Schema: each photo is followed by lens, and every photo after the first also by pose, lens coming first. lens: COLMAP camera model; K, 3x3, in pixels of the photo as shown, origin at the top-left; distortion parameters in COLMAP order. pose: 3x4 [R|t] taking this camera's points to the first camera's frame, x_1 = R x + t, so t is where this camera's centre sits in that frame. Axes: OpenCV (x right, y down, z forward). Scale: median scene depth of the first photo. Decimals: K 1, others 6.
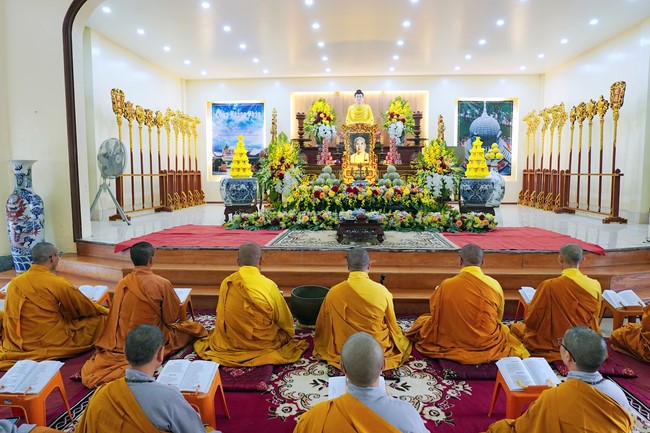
lens RADIAL K [[393.6, 0, 332.9], [0, 393.6, 206.2], [0, 0, 1]] dist [-0.031053, 0.001125]
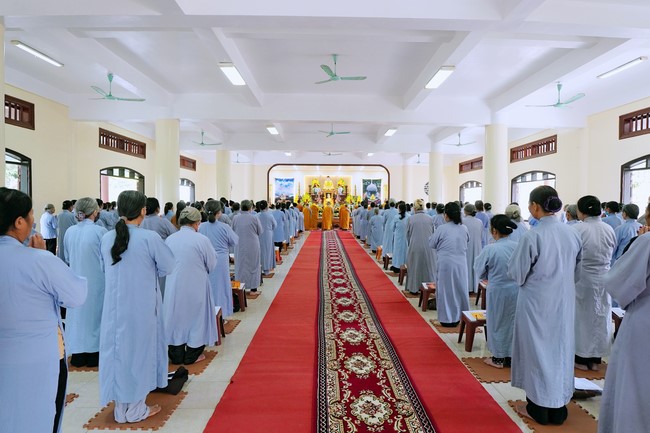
lens RADIAL K [[390.0, 0, 339.7], [0, 390.0, 216.3], [0, 0, 1]] dist [-0.026738, 0.000544]
pose [[0.994929, 0.004777, 0.100471, -0.164991], [0.000276, 0.998738, -0.050215, 0.182783], [-0.100584, 0.049988, 0.993672, -2.229250]]
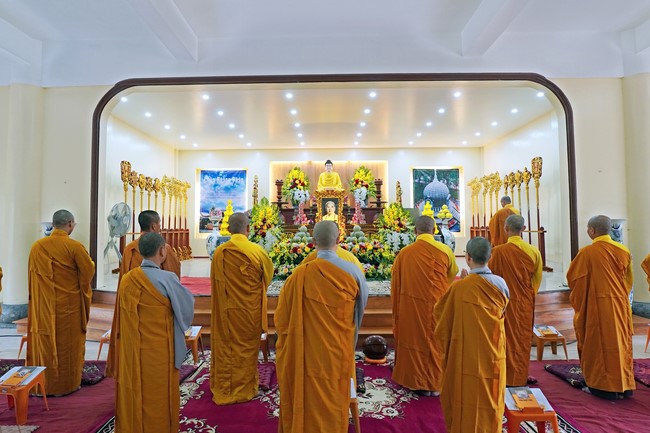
lens RADIAL K [[374.0, 0, 317.7], [0, 374.0, 214.0], [0, 0, 1]] dist [-0.048930, -0.000094]
pose [[0.999246, -0.002183, 0.038756, -0.011784], [0.006939, 0.992383, -0.122998, 0.000686], [-0.038192, 0.123174, 0.991650, -0.100396]]
